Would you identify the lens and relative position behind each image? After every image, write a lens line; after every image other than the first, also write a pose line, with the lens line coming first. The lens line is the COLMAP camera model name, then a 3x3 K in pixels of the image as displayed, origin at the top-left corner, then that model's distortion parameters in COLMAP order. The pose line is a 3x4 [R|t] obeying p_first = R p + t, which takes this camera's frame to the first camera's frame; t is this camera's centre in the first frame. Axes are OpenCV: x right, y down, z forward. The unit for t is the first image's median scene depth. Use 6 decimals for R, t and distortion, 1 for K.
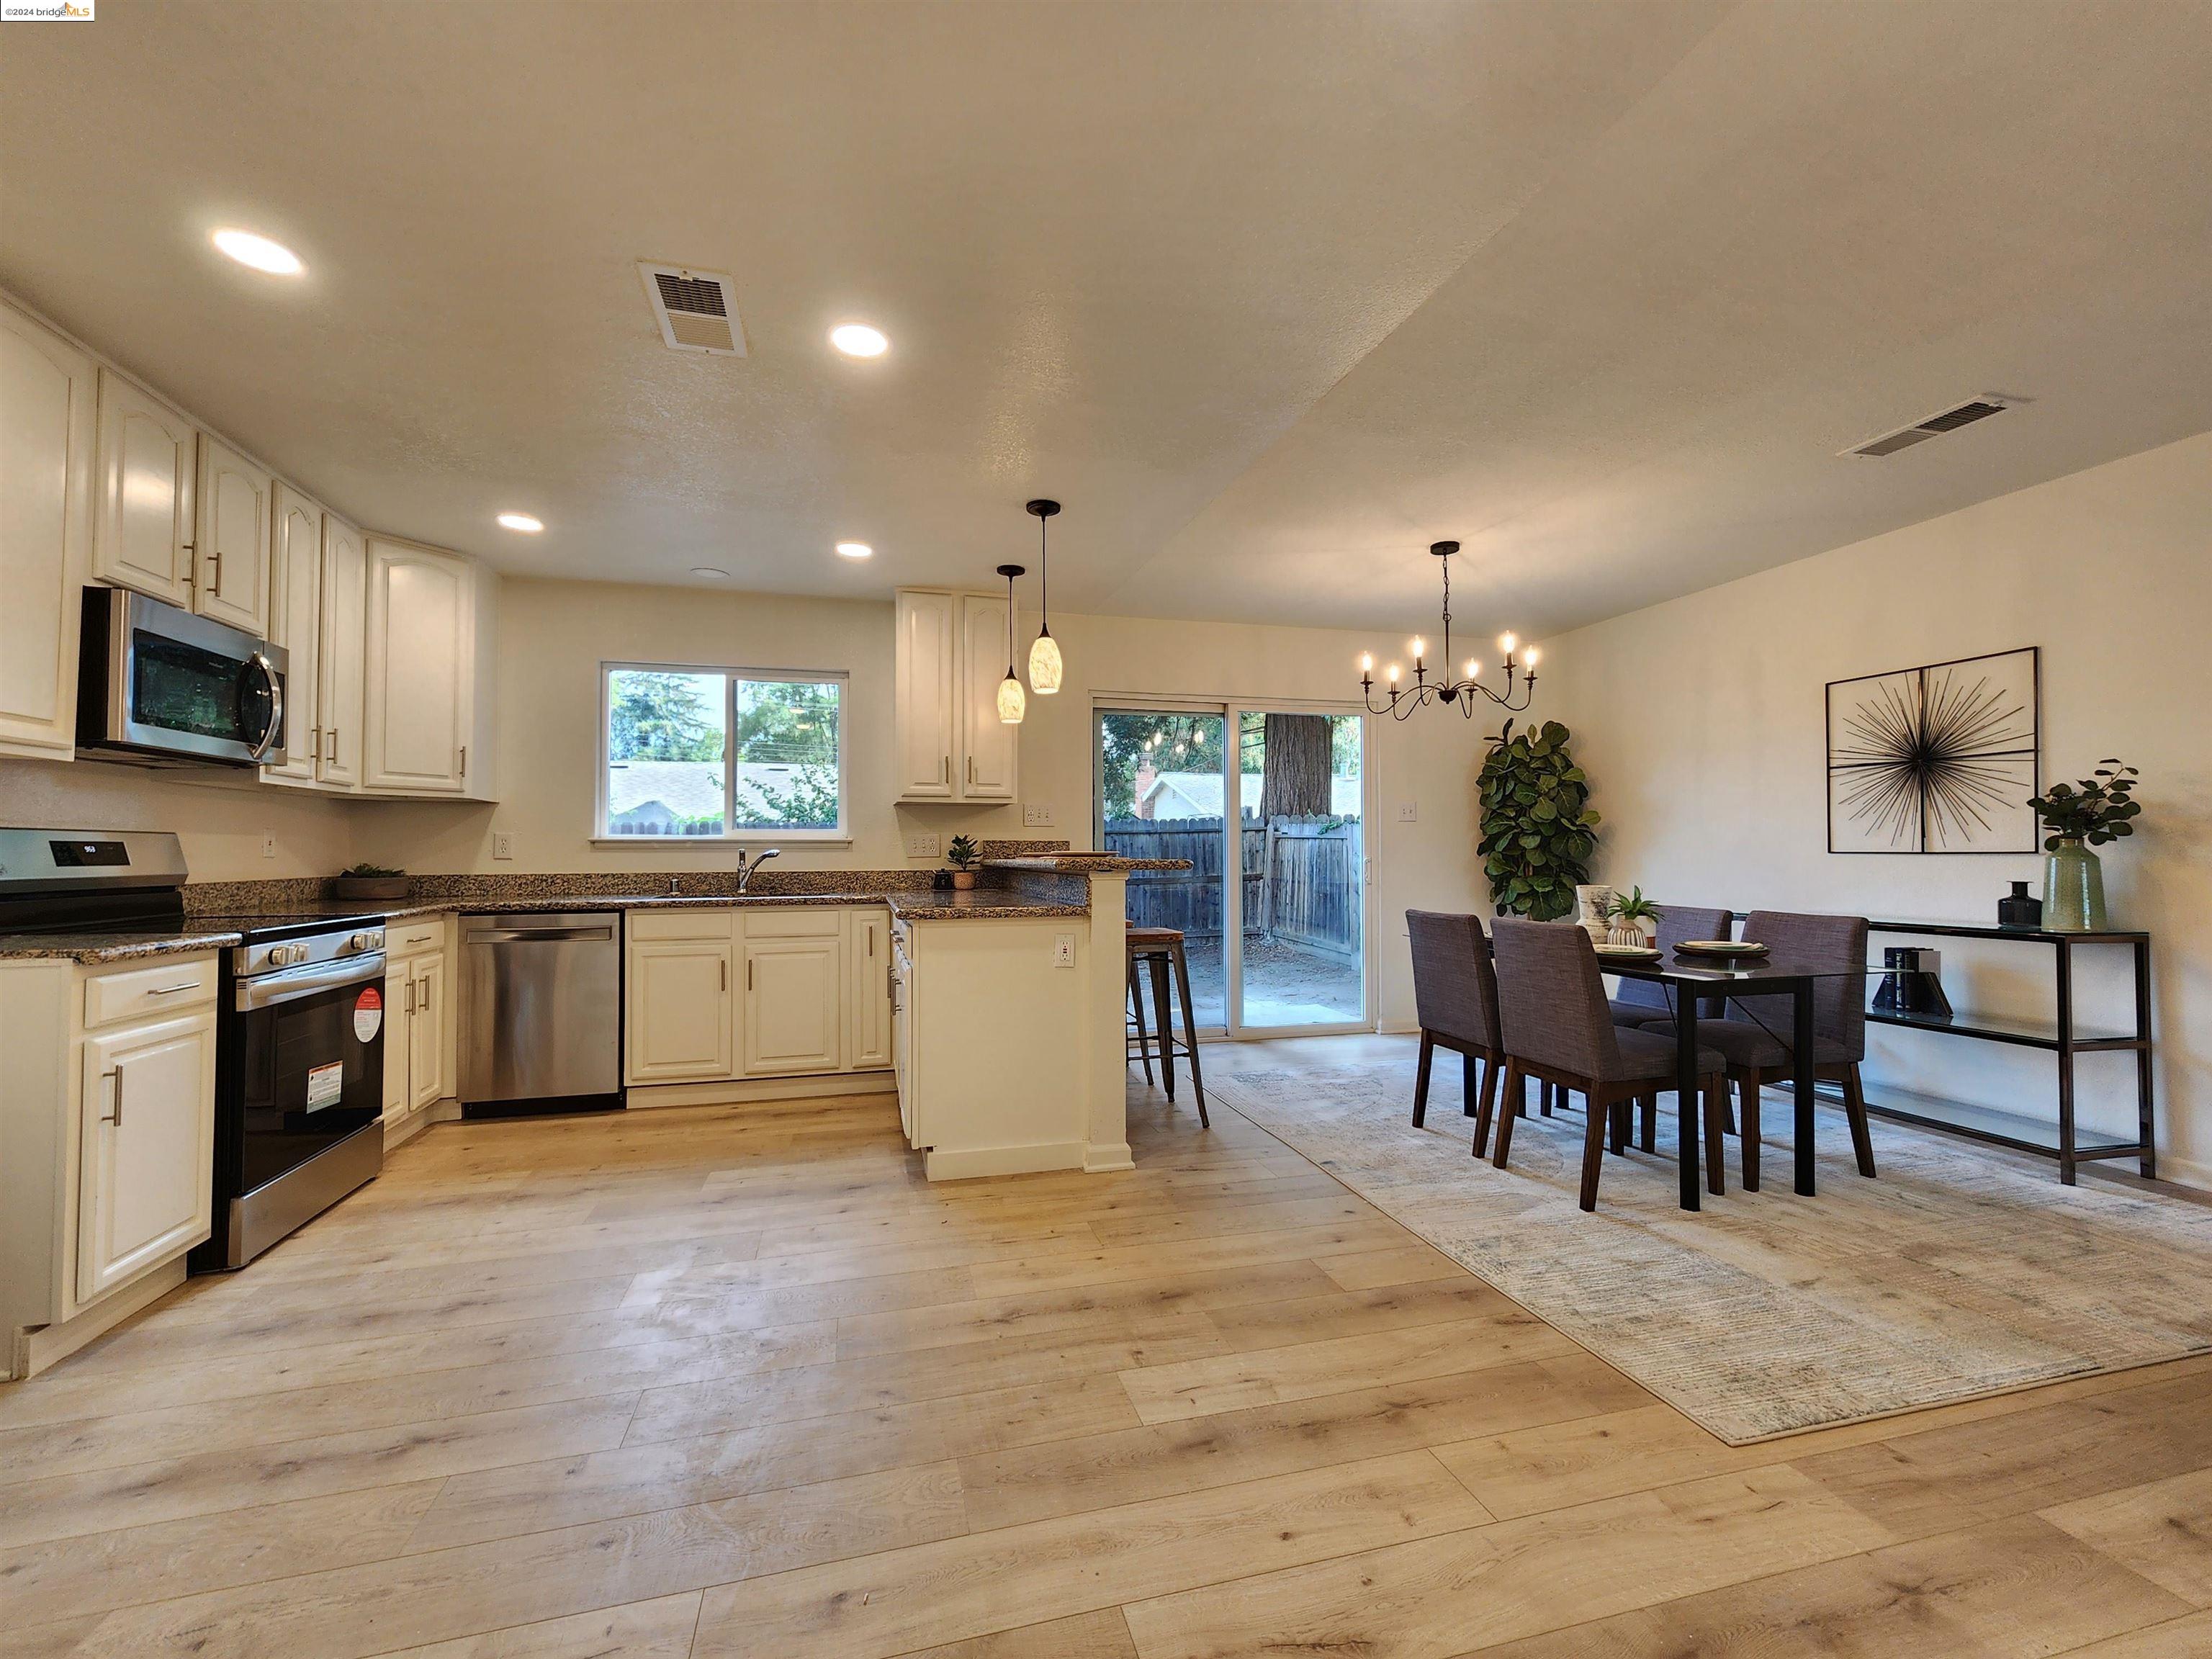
lens RADIAL K [[916.5, 0, 1098.3], [0, 916.5, 833.4], [0, 0, 1]] dist [0.000925, 0.000416]
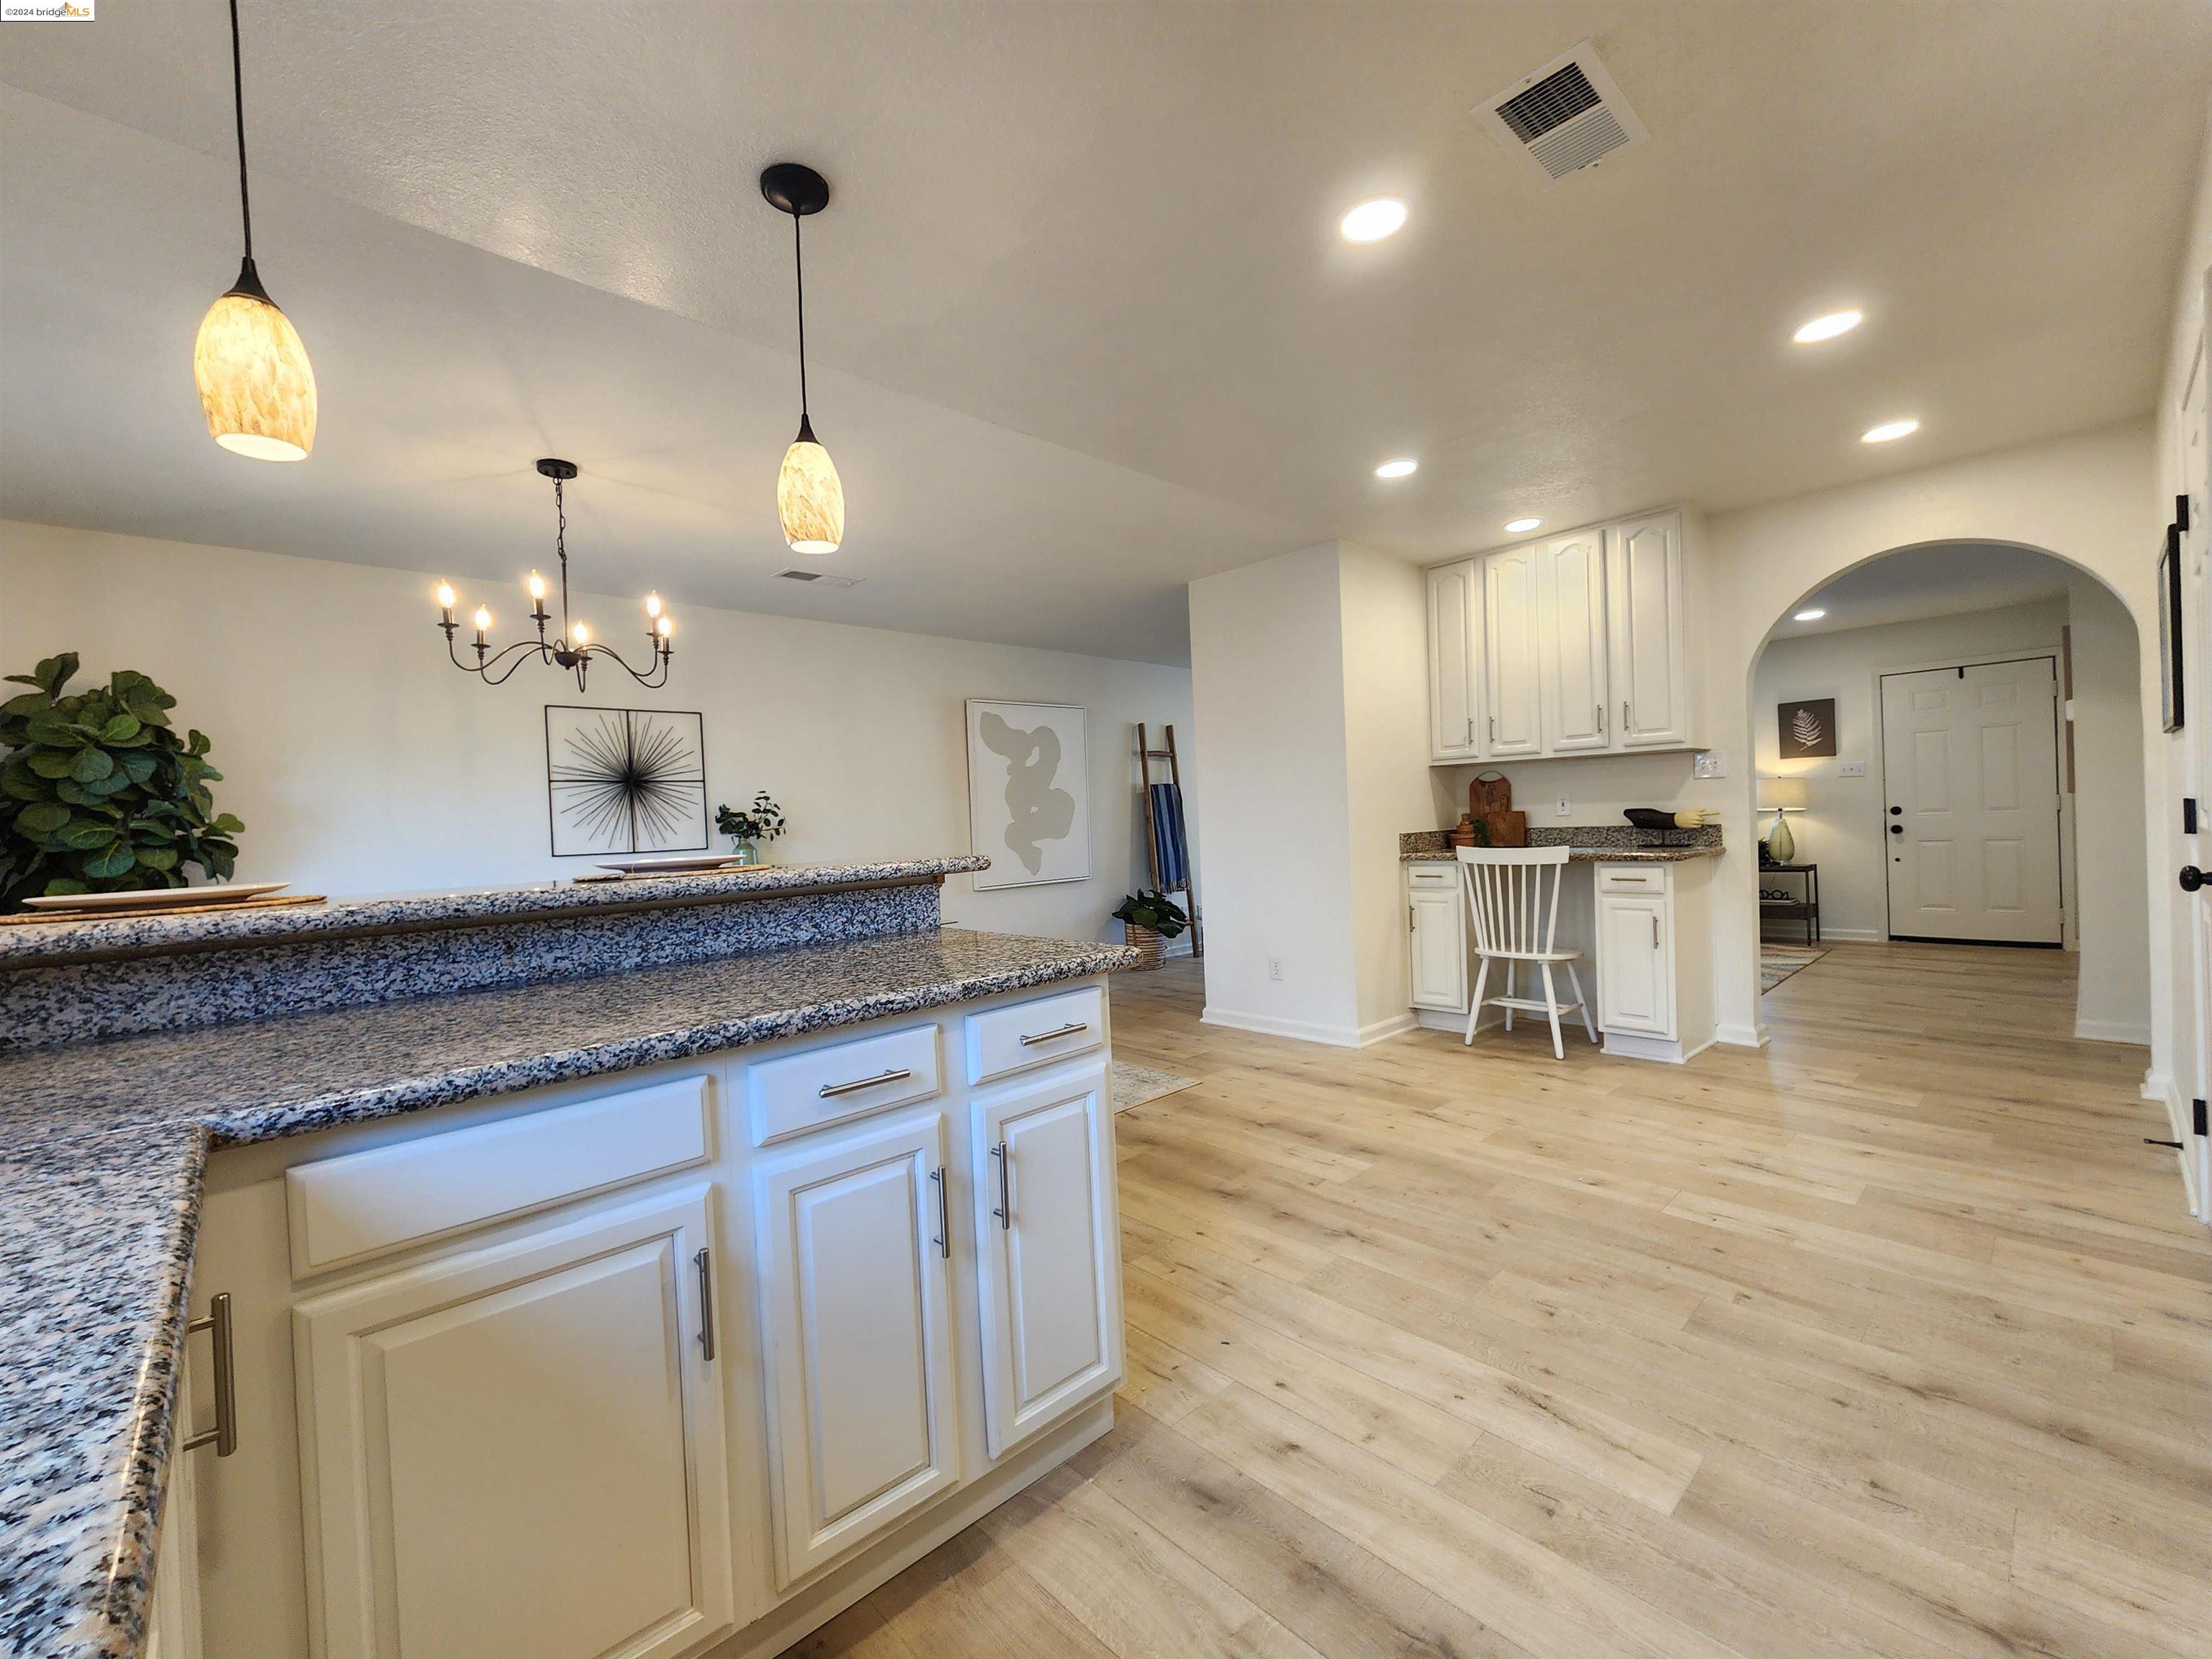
lens RADIAL K [[916.5, 0, 1098.3], [0, 916.5, 833.4], [0, 0, 1]] dist [0.000925, 0.000416]
pose [[-0.474547, 0.014403, 0.880112, -0.619292], [0.026096, 0.999657, -0.002288, 0.015577], [-0.879843, 0.021882, -0.474760, 1.153403]]
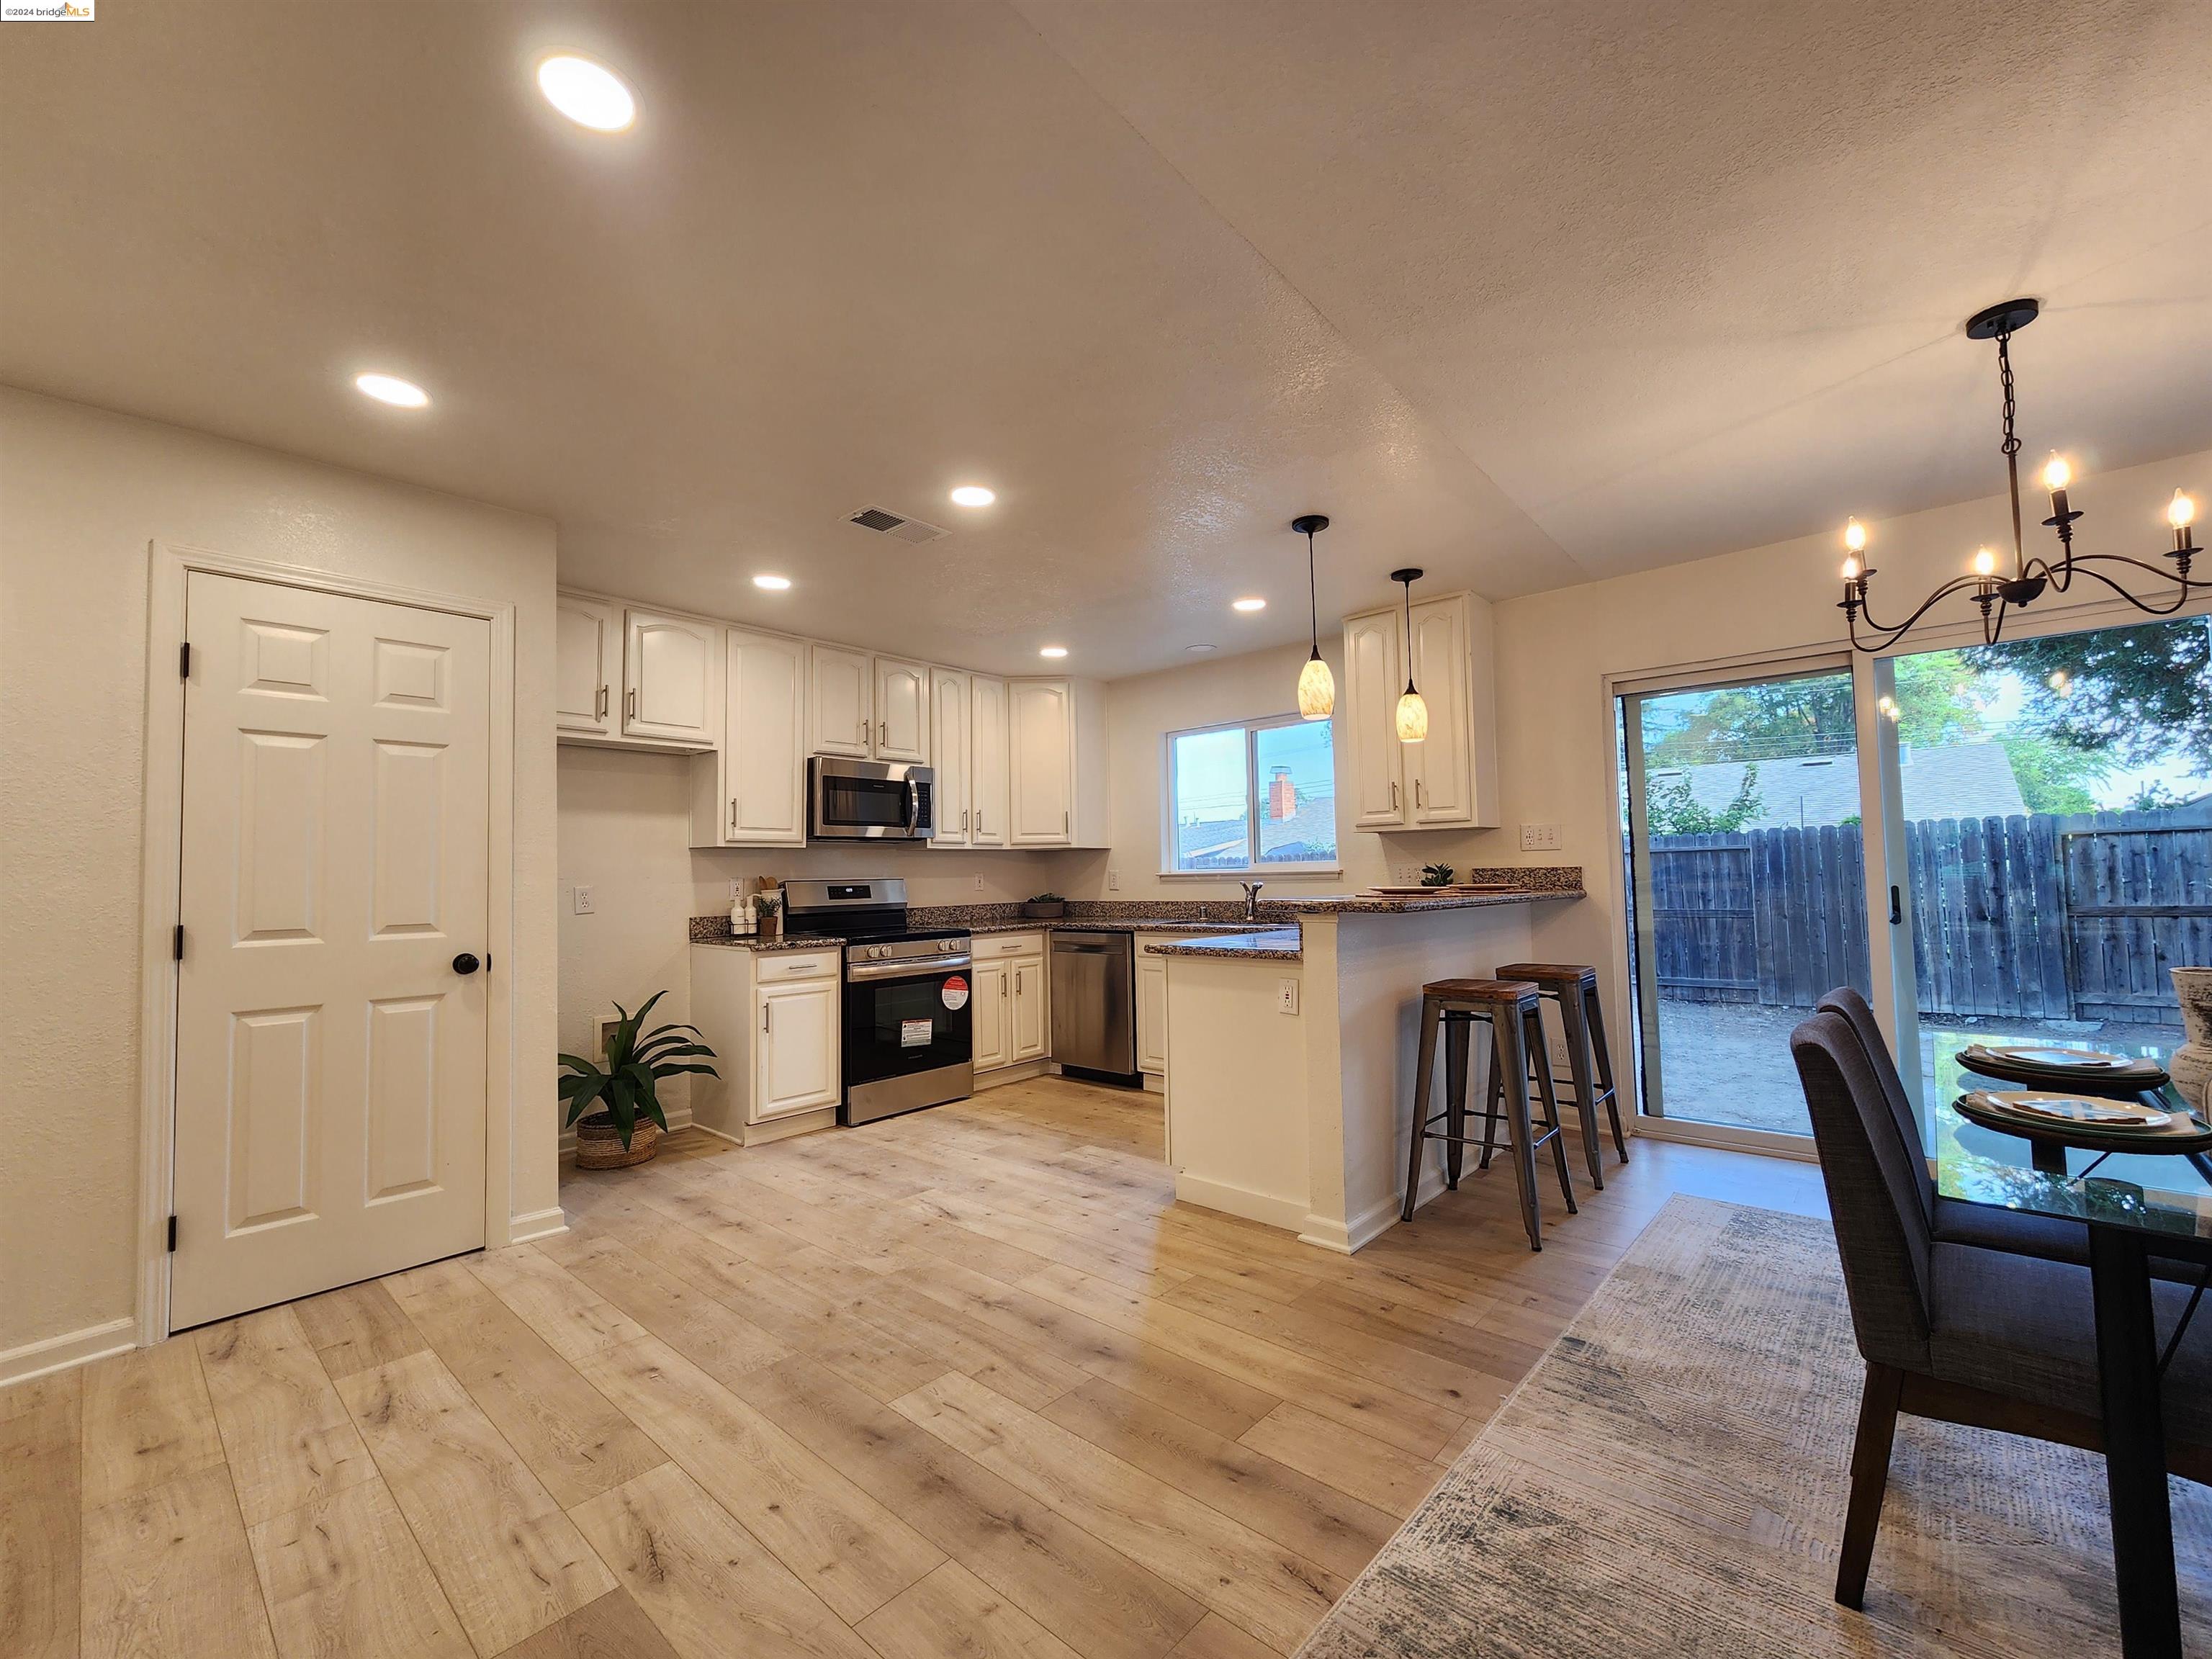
lens RADIAL K [[918.4, 0, 1100.5], [0, 918.4, 833.7], [0, 0, 1]] dist [-0.000565, 0.000706]
pose [[0.551071, -0.047995, -0.833077, 0.620794], [0.036129, 0.998781, -0.033643, -0.013074], [0.833676, -0.011559, 0.552133, 0.307479]]
